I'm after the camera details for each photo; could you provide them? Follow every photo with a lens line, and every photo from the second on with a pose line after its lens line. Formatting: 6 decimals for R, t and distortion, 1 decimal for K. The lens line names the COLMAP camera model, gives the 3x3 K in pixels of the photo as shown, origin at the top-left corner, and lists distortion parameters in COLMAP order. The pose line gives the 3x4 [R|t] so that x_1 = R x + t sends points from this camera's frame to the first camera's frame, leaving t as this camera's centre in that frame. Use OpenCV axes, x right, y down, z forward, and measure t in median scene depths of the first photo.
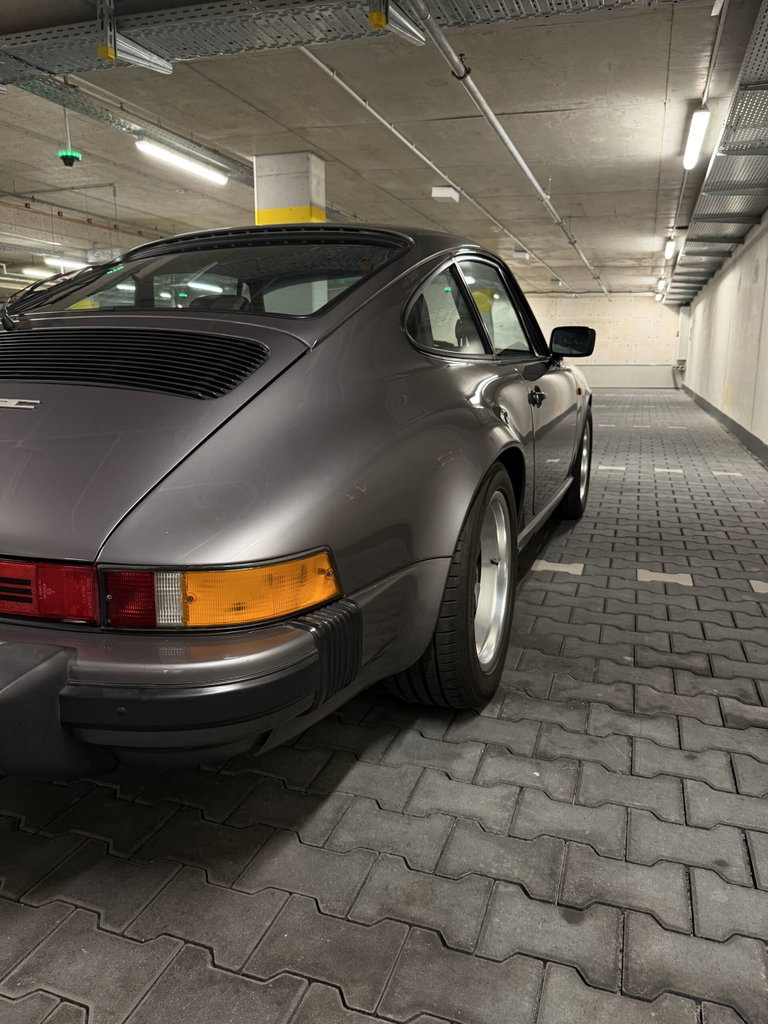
lens RADIAL K [[727.8, 0, 382.0], [0, 727.8, 515.4], [0, 0, 1]] dist [-0.005886, -0.002777]
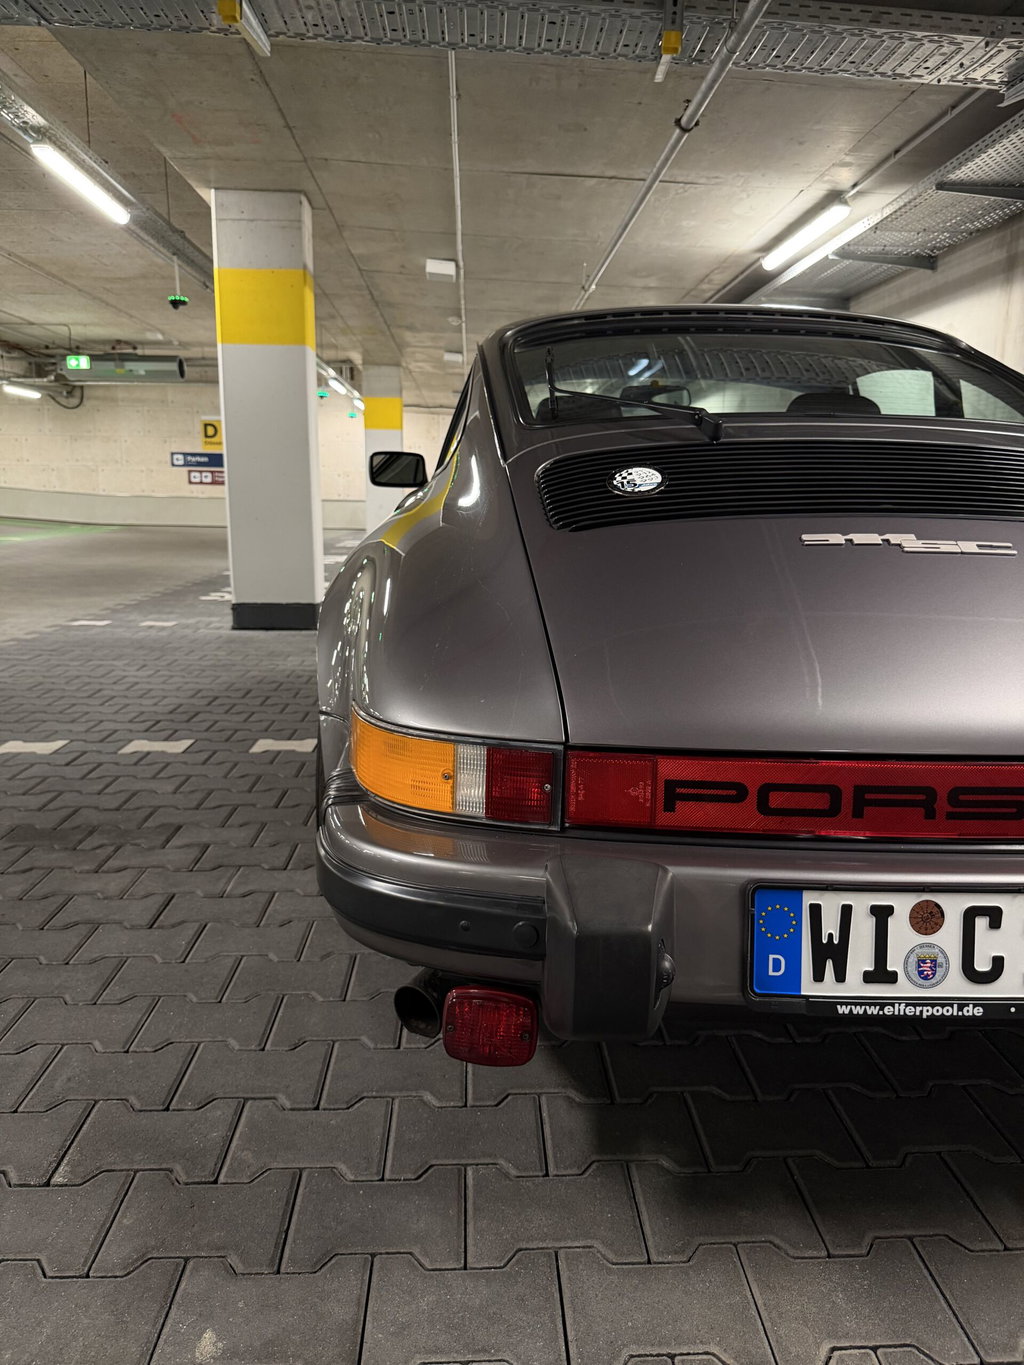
lens RADIAL K [[972.4, 0, 514.5], [0, 972.4, 690.9], [0, 0, 1]] dist [0.002256, -0.013125]
pose [[0.928514, -0.062835, 0.365941, -0.381853], [0.066654, 0.997774, 0.002201, -0.014304], [-0.365265, 0.022347, 0.930635, 0.089029]]
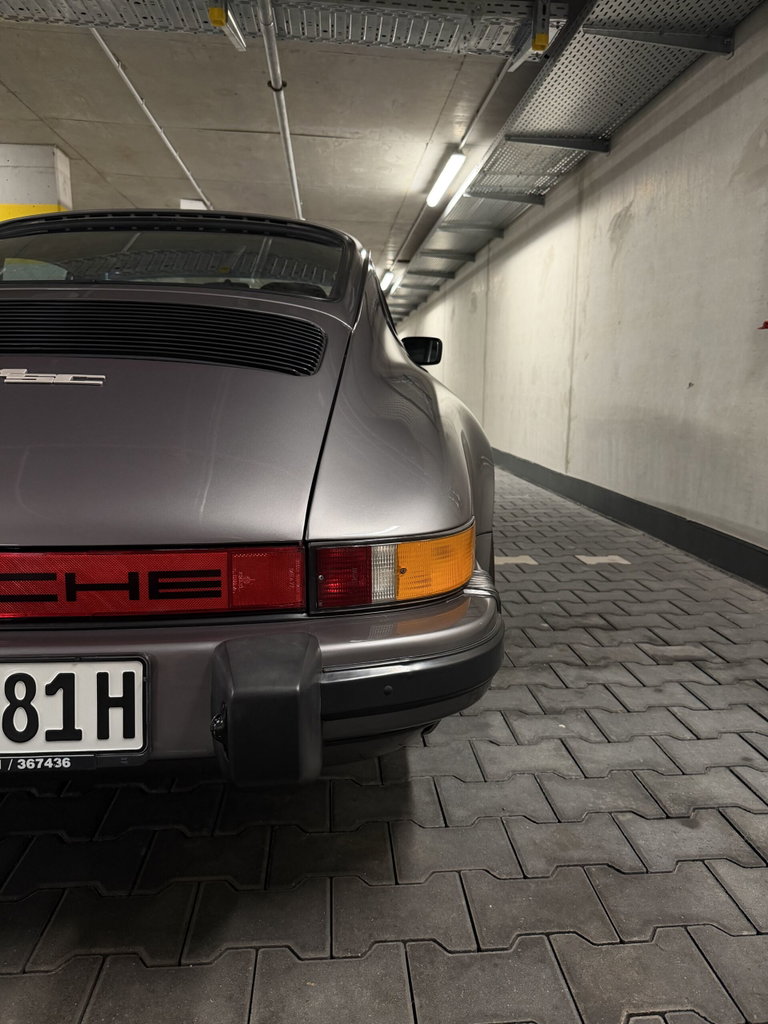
lens RADIAL K [[729.4, 0, 385.9], [0, 729.4, 518.3], [0, 0, 1]] dist [0.002256, -0.013125]
pose [[0.914512, -0.068568, 0.398706, -0.156598], [0.081026, 0.996607, -0.014456, 0.013800], [-0.396362, 0.045526, 0.916965, 0.030670]]
